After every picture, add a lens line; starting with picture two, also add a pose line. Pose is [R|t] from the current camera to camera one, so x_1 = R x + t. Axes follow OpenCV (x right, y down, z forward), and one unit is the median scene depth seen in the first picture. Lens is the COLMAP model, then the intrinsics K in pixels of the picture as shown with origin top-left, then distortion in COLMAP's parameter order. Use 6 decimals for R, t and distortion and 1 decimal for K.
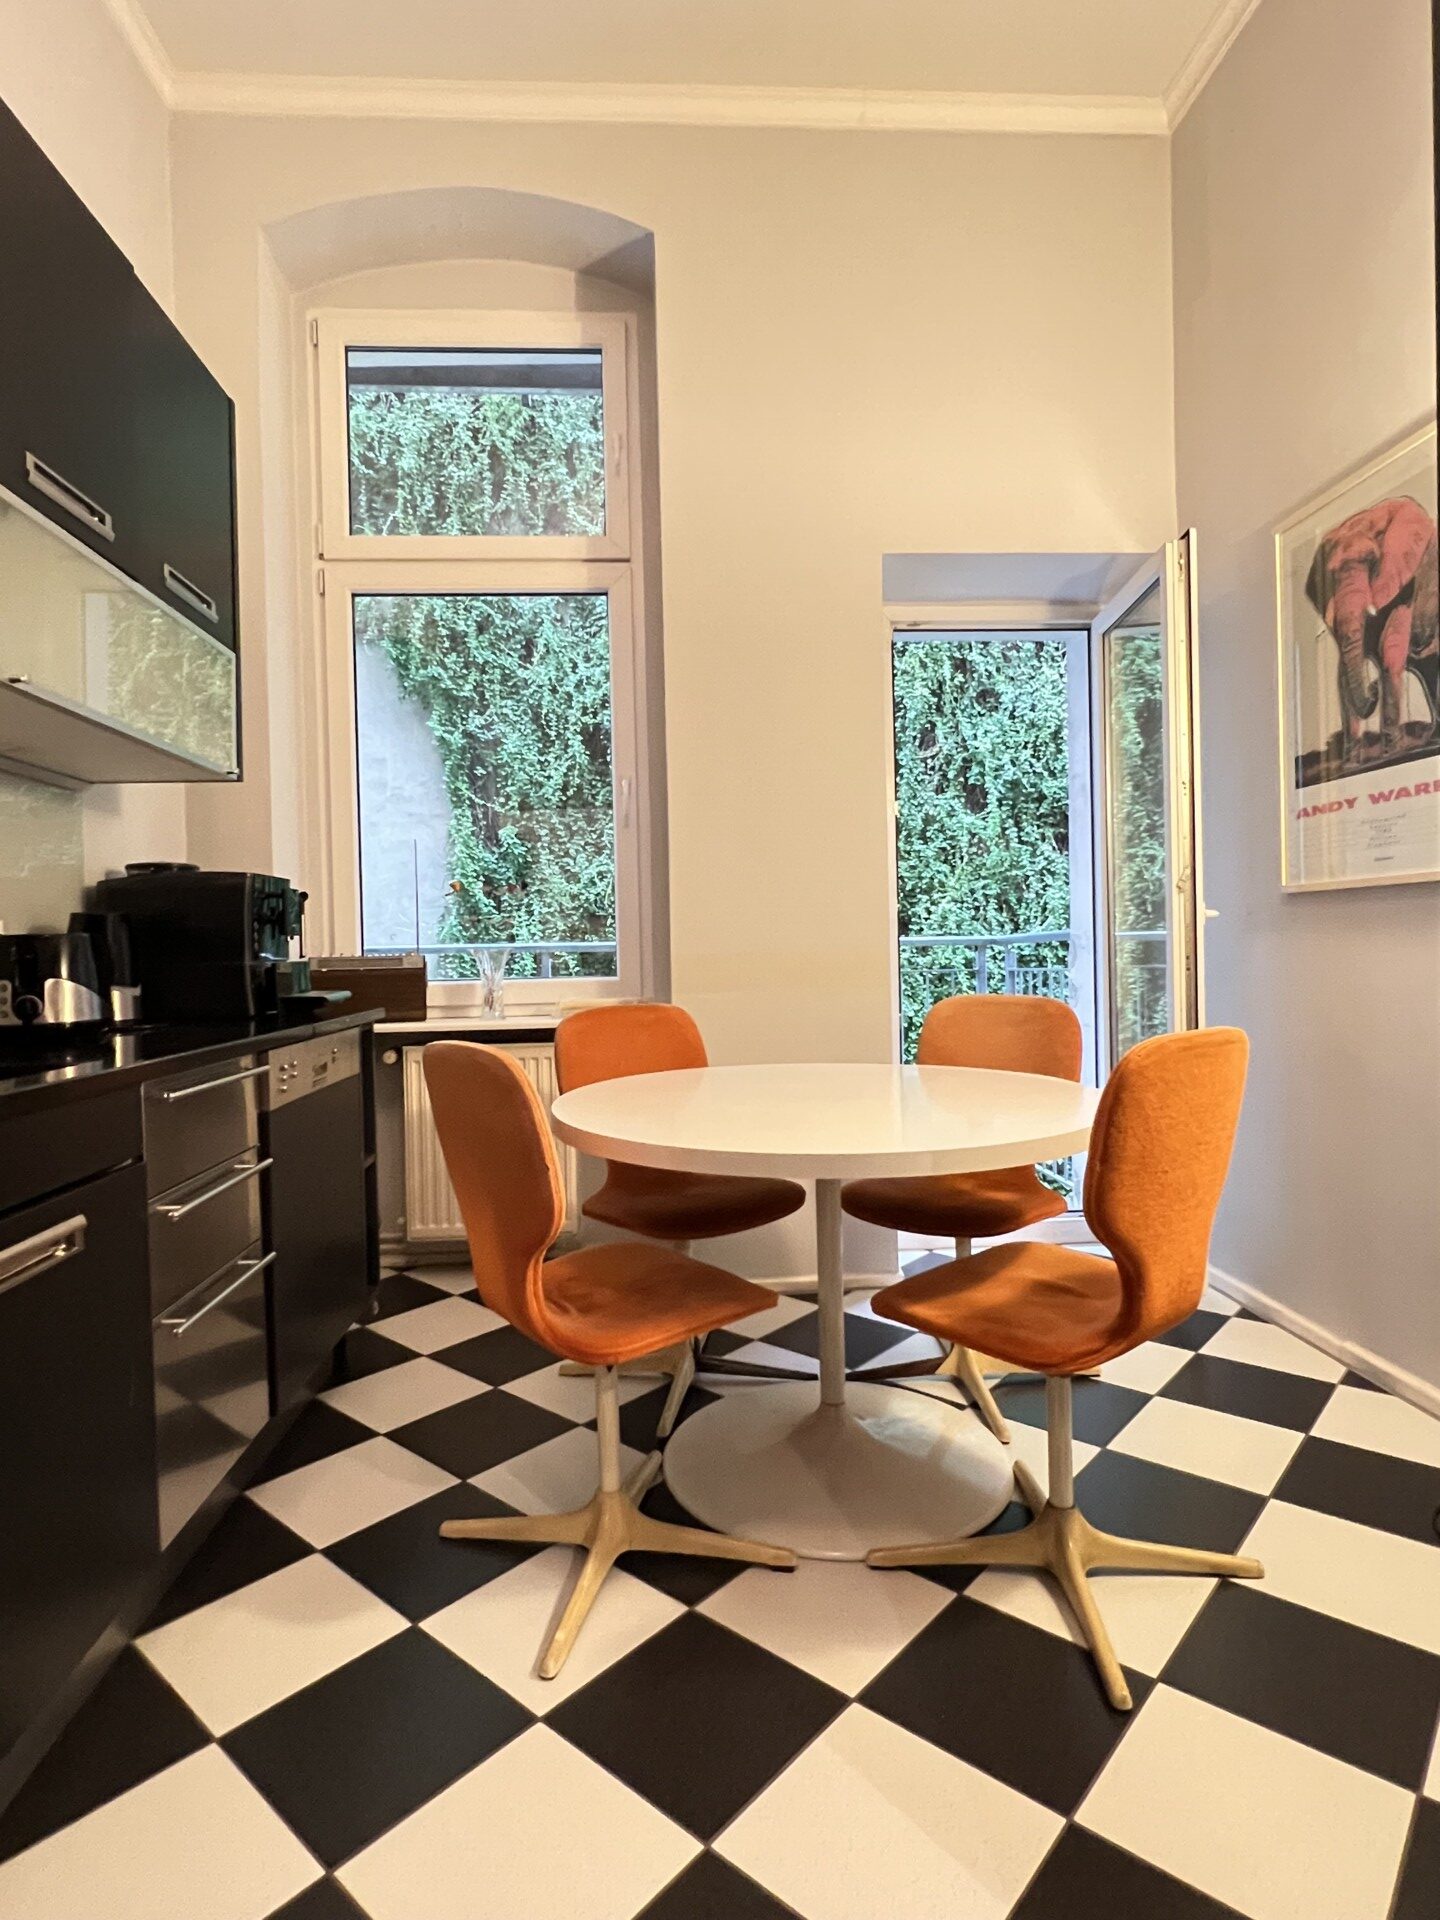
lens RADIAL K [[1011.4, 0, 718.6], [0, 1011.4, 957.6], [0, 0, 1]] dist [0.003347, 0.000666]
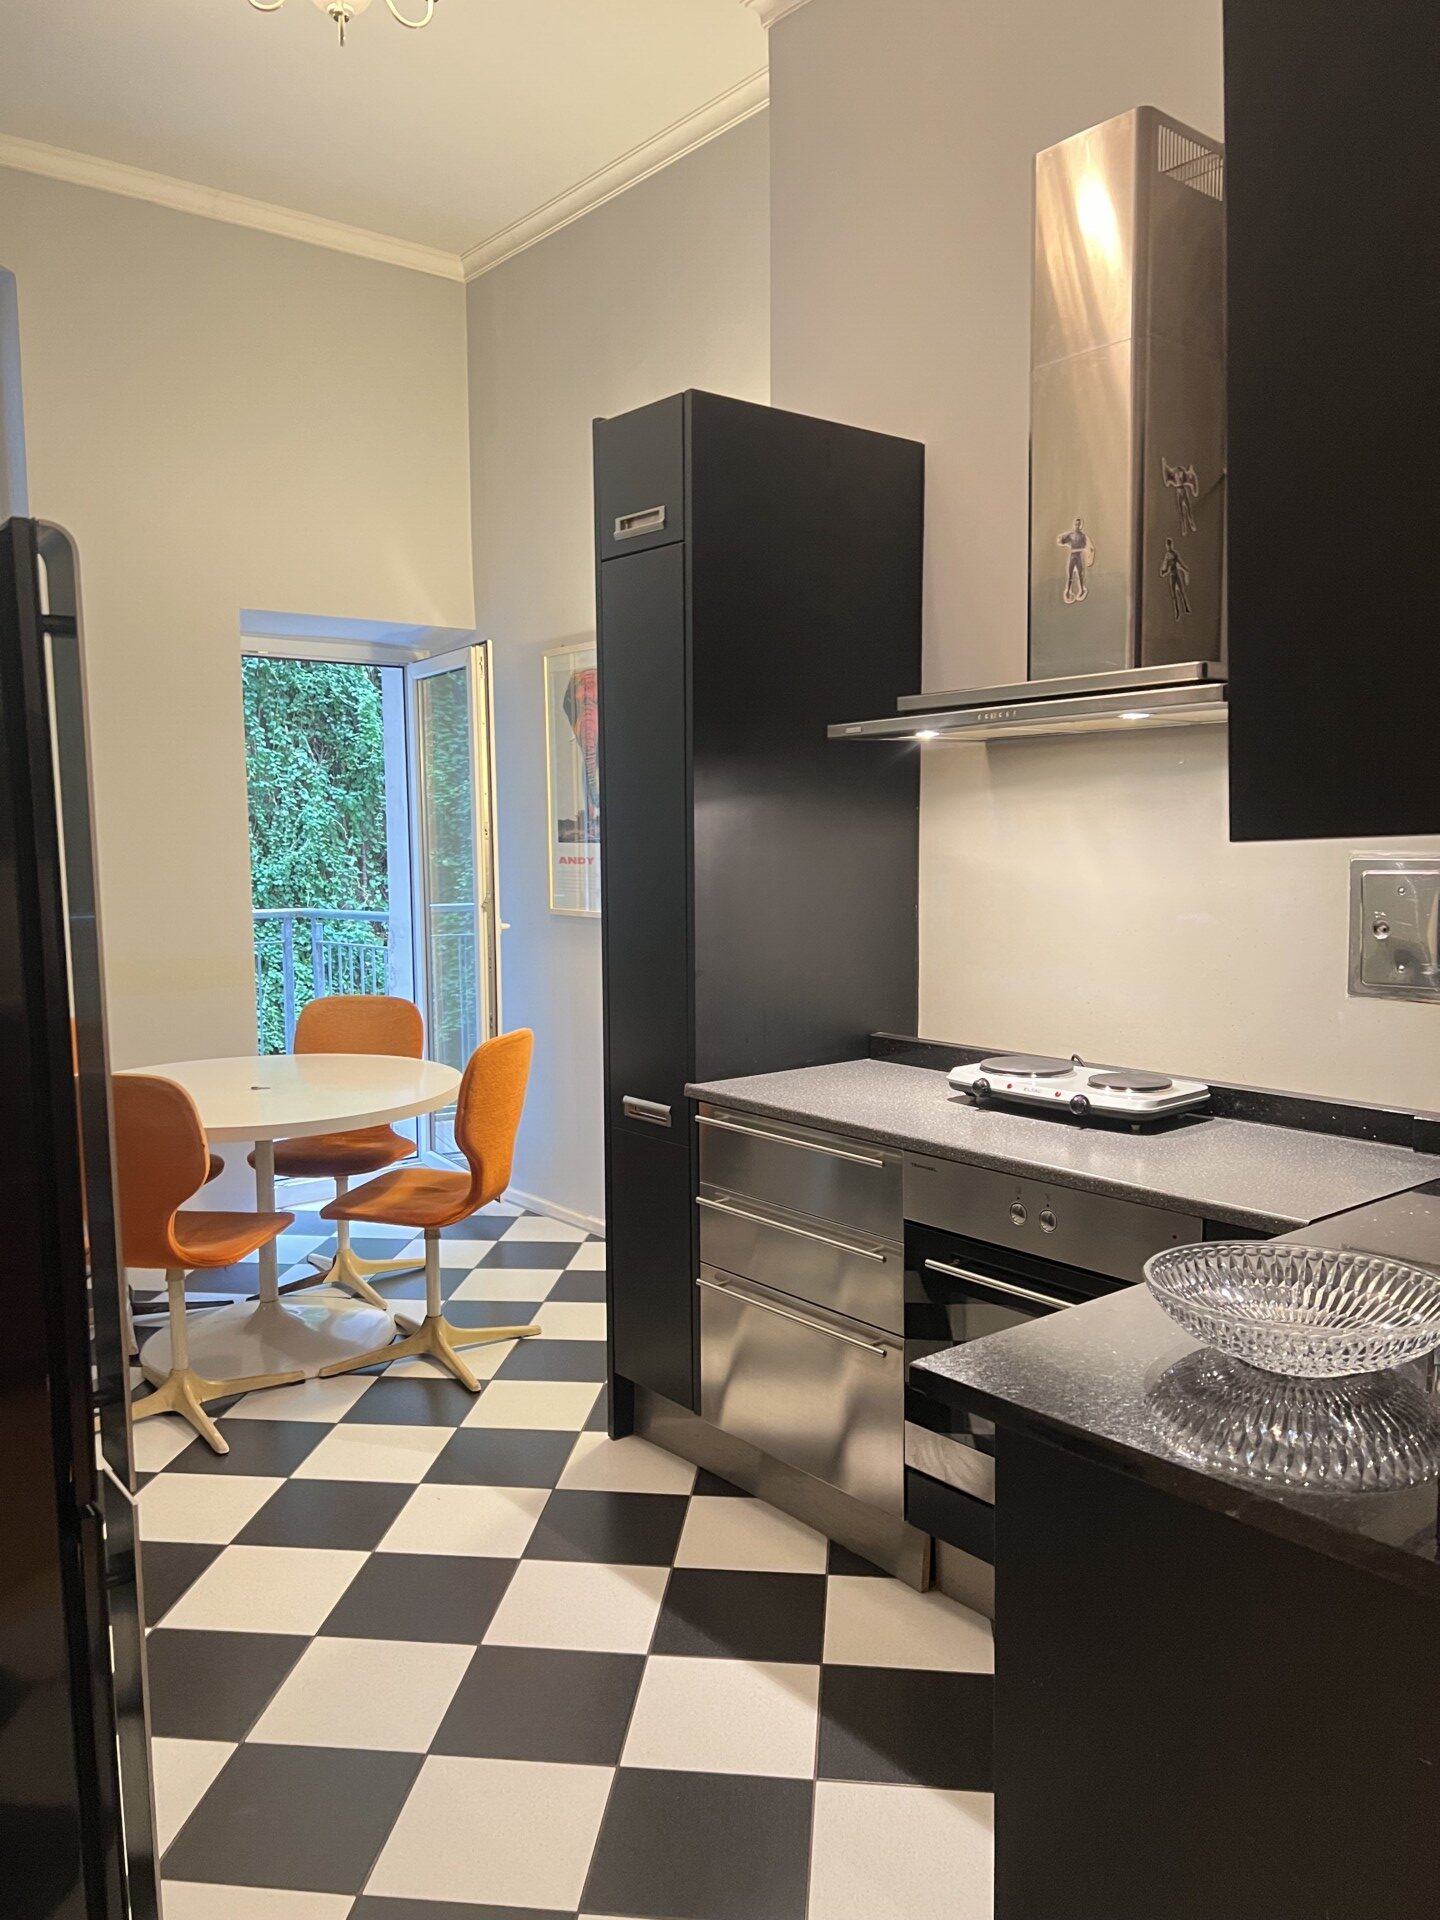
lens RADIAL K [[1433.8, 0, 719.2], [0, 1433.8, 958.5], [0, 0, 1]] dist [0.036703, -0.036669]
pose [[0.812397, -0.039867, 0.581740, -0.445141], [-0.004067, 0.997248, 0.074021, -0.157008], [-0.583091, -0.062501, 0.809999, -0.810724]]
